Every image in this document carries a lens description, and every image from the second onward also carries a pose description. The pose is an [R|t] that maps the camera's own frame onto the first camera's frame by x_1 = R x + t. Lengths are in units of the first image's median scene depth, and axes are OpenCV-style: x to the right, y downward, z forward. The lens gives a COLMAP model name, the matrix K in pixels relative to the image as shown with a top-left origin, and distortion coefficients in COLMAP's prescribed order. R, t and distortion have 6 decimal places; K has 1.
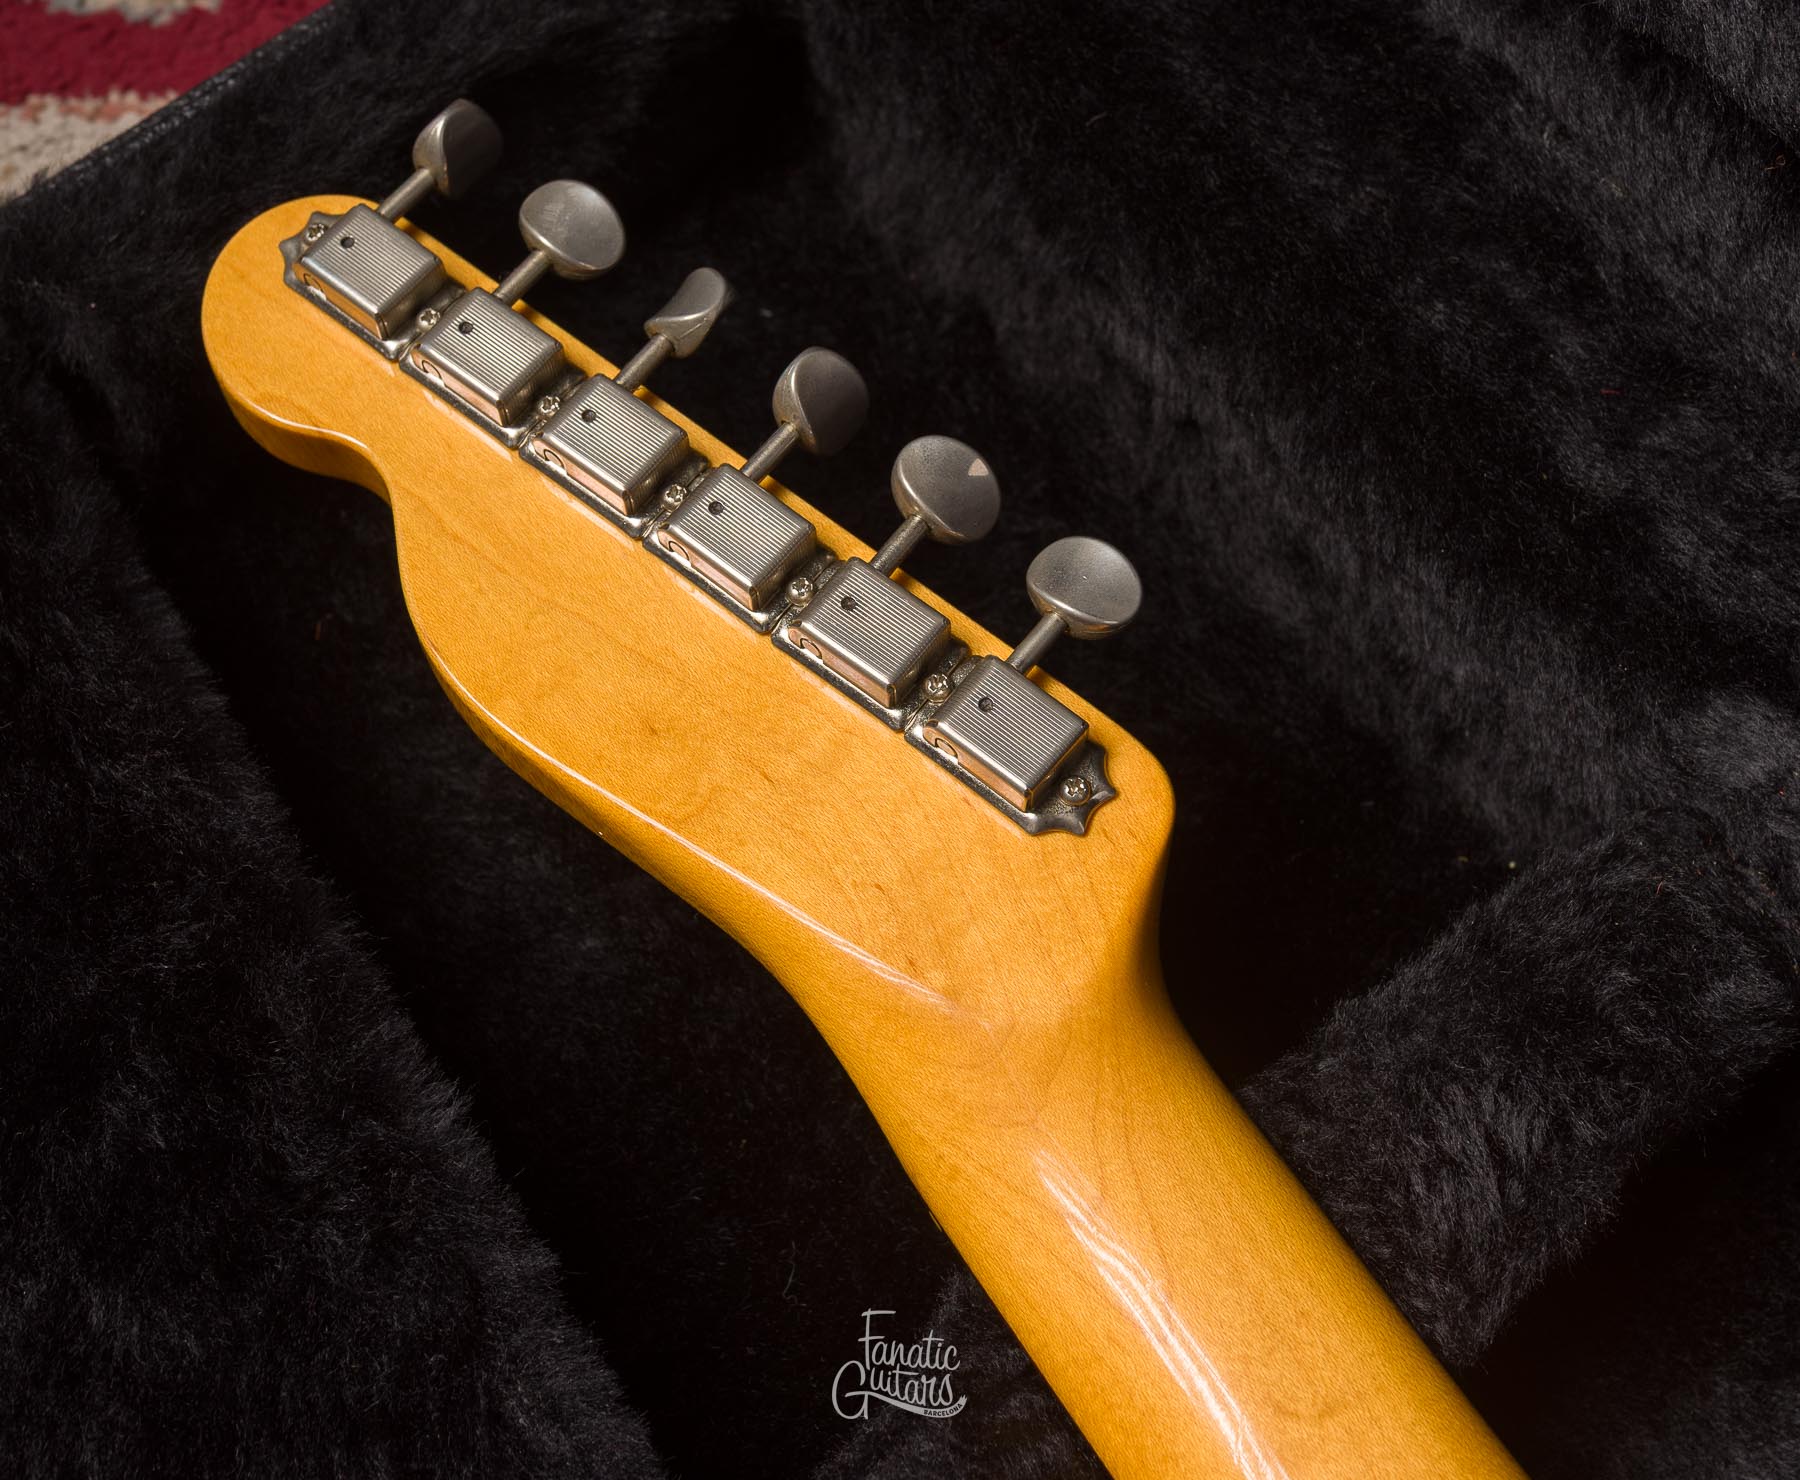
lens RADIAL K [[2764.2, 0, 869.9], [0, 2764.2, 587.1], [0, 0, 1]] dist [0.008387, -0.062985]
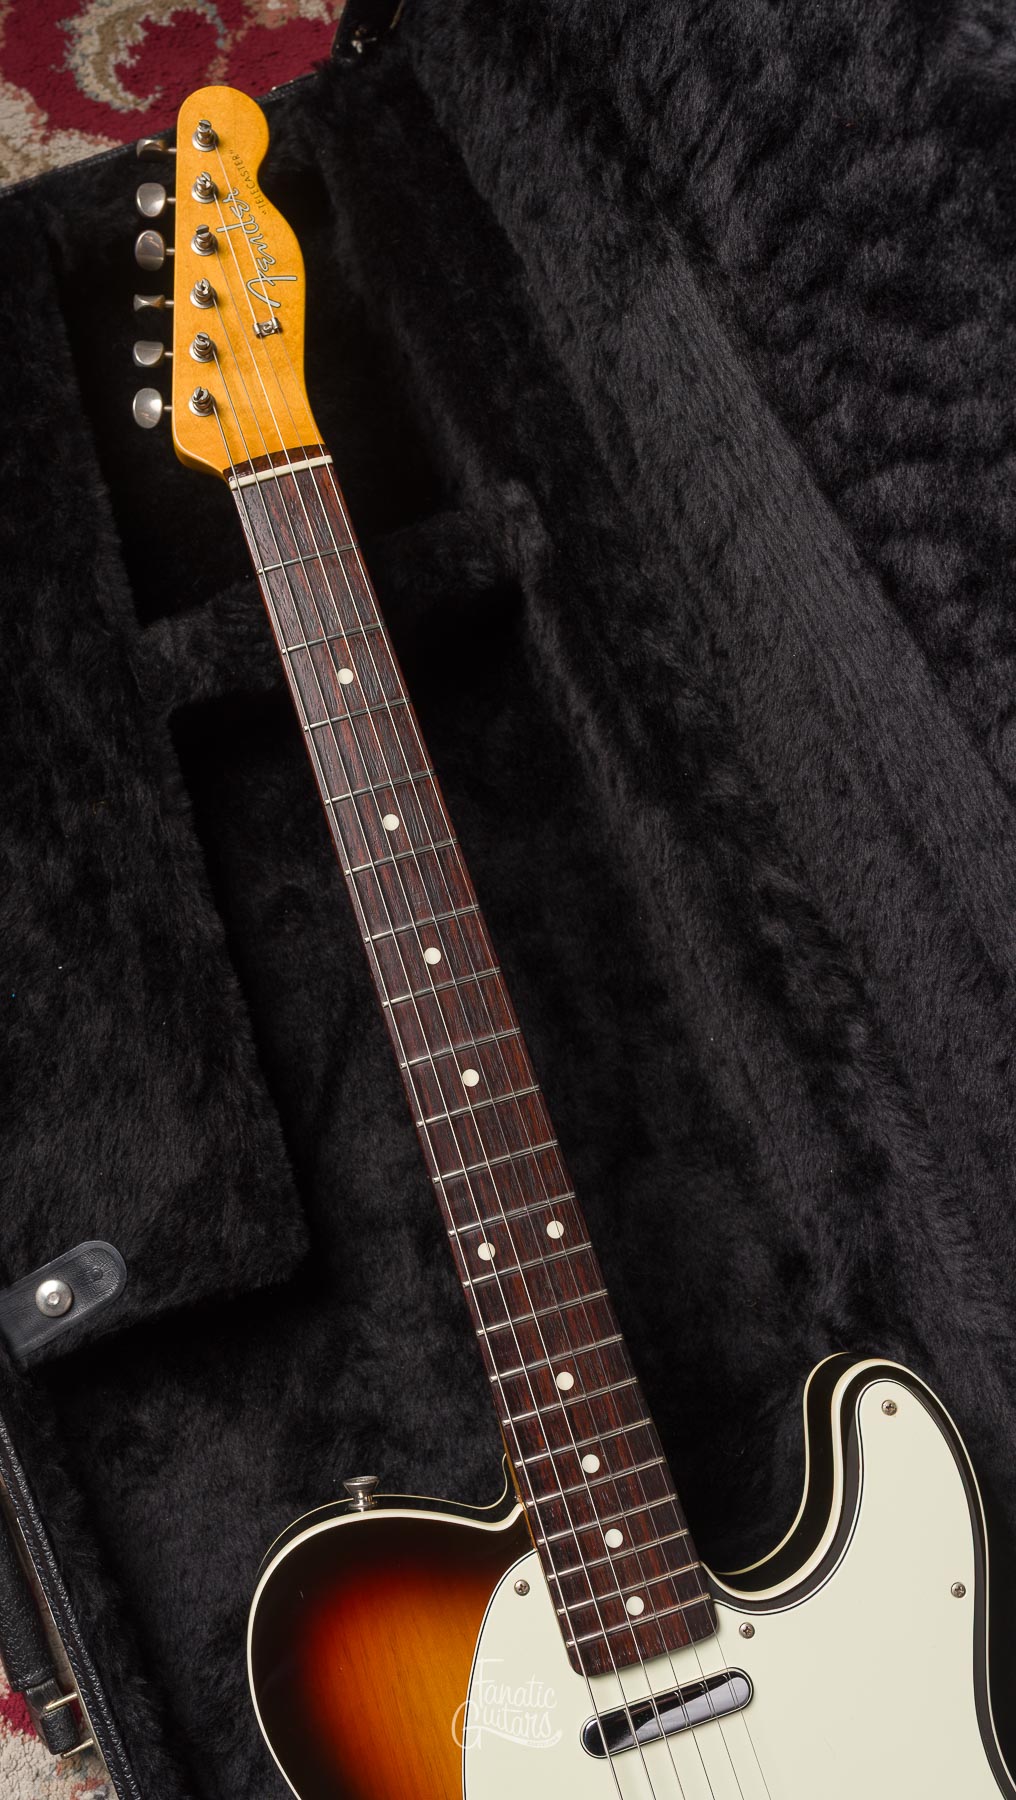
lens RADIAL K [[1754.1, 0, 403.9], [0, 1754.1, 894.2], [0, 0, 1]] dist [-0.000324, -0.001075]
pose [[0.956374, 0.286826, -0.055500, 0.424422], [-0.266683, 0.934688, 0.235029, 0.044750], [0.119287, -0.209975, 0.970403, -1.046657]]
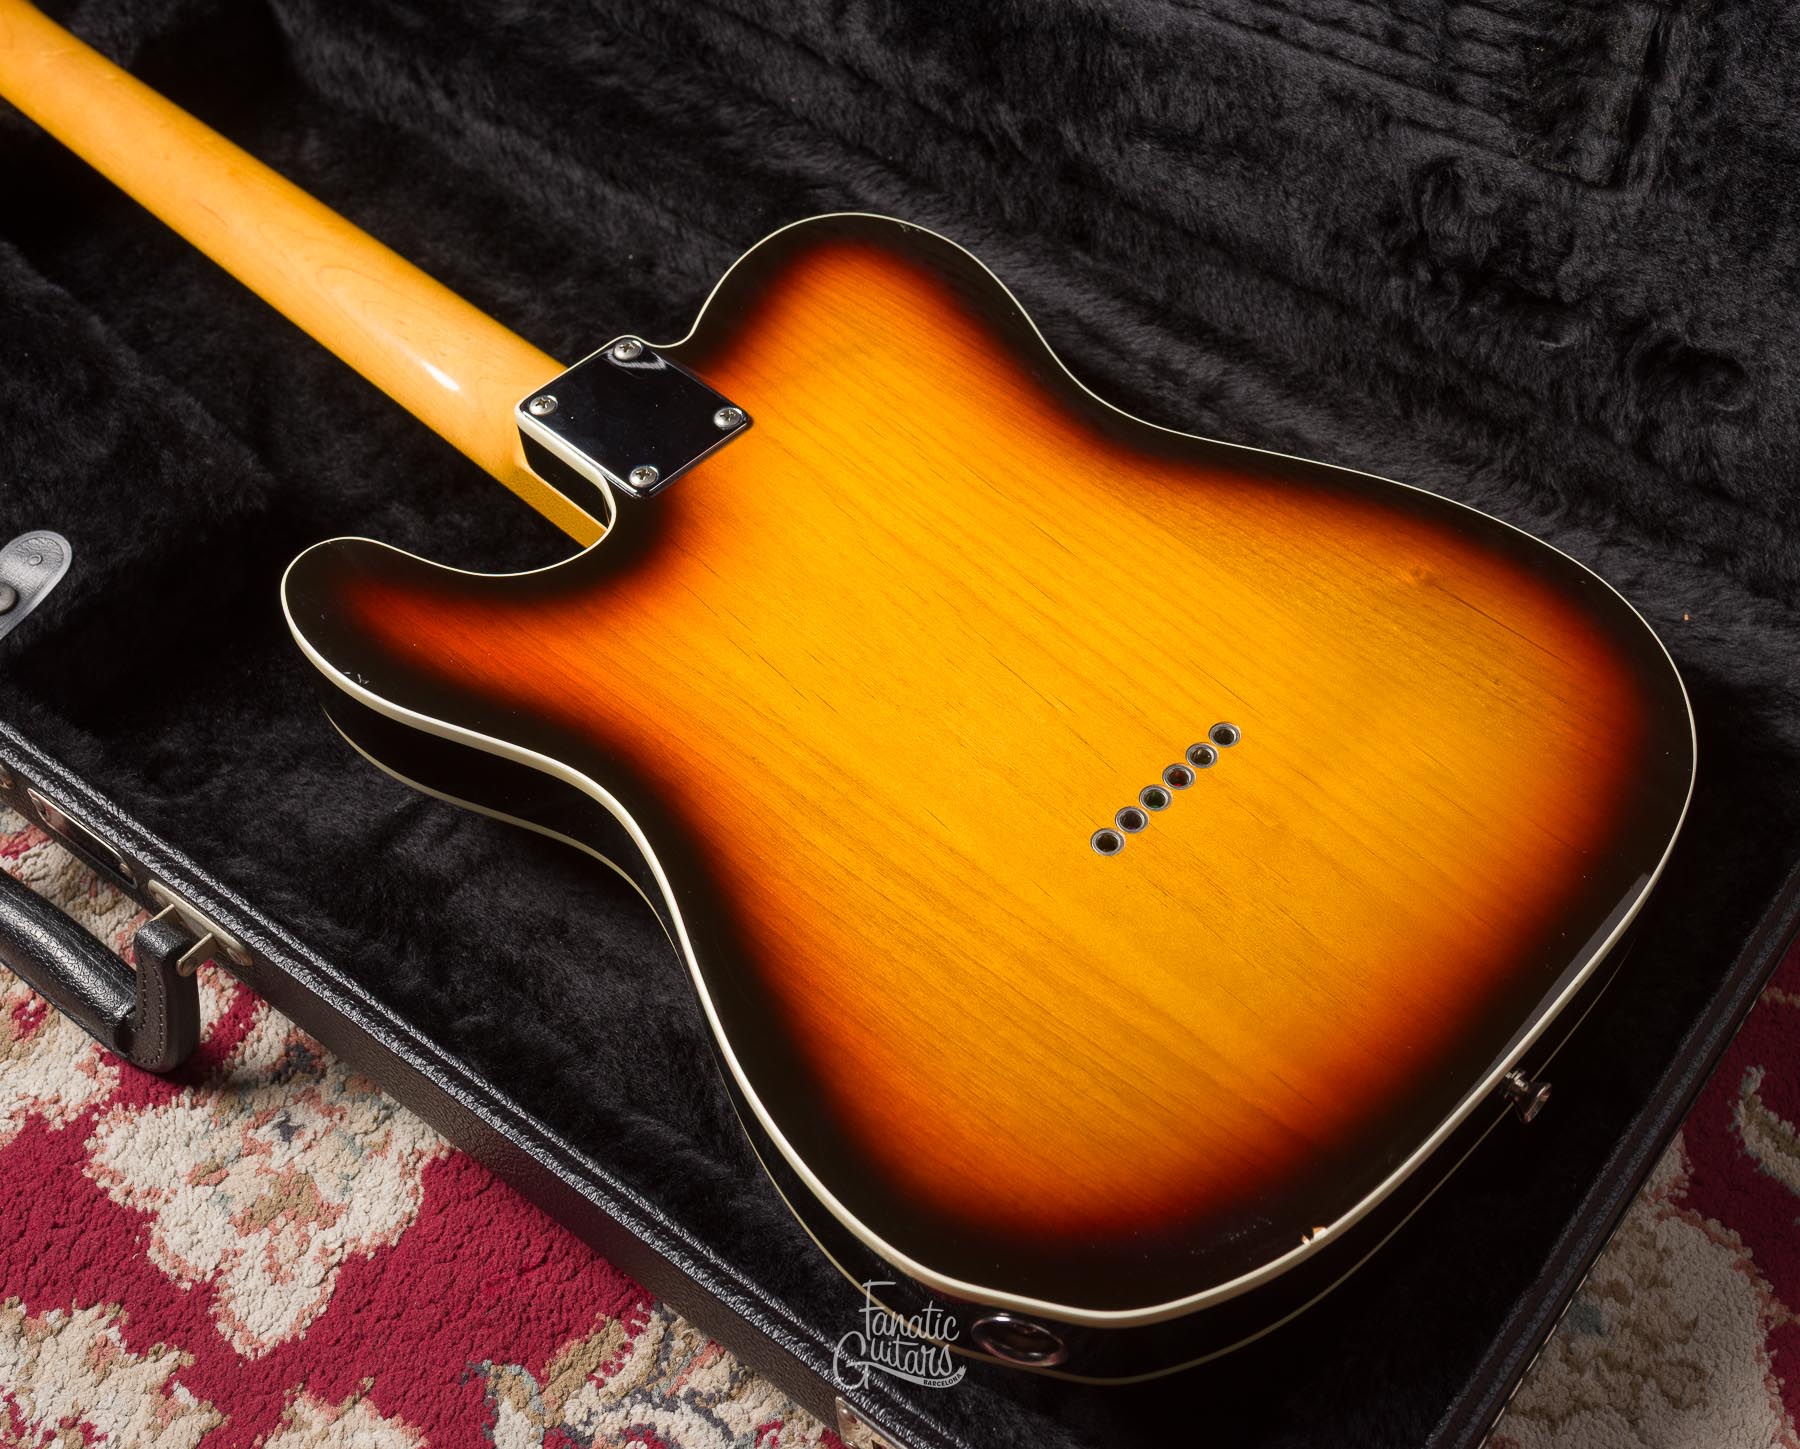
lens RADIAL K [[2158.7, 0, 1089.6], [0, 2158.7, 725.8], [0, 0, 1]] dist [0.004407, -0.017529]
pose [[0.968381, -0.175077, 0.177725, 0.669474], [0.208005, 0.959944, -0.187726, 1.599241], [-0.137740, 0.218758, 0.966009, -1.351131]]
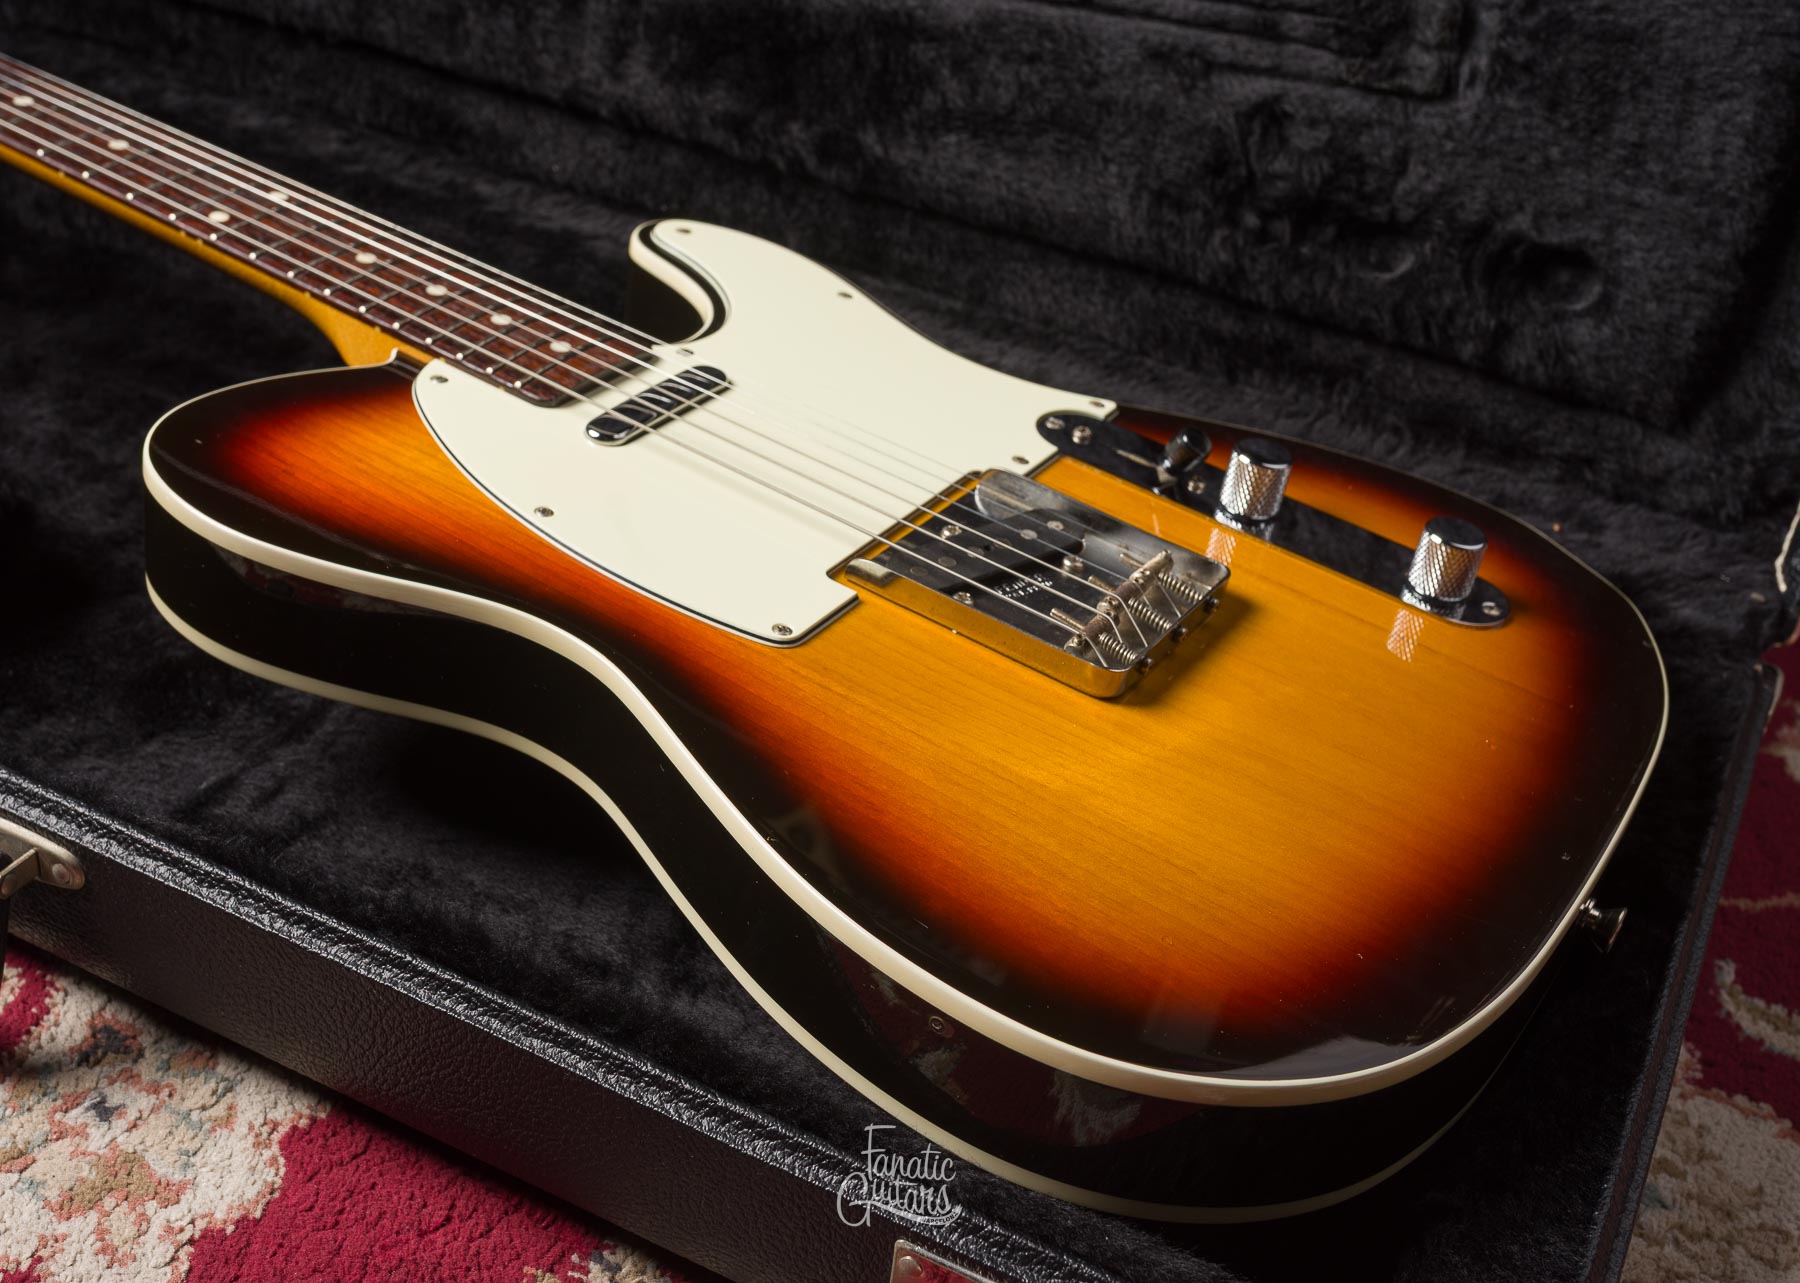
lens RADIAL K [[2164.2, 0, 837.9], [0, 2164.2, 638.4], [0, 0, 1]] dist [-0.000885, 0.000214]
pose [[0.918102, -0.150125, 0.366812, 0.261917], [0.309296, 0.850100, -0.426223, 1.944857], [-0.247841, 0.504769, 0.826912, -0.966350]]
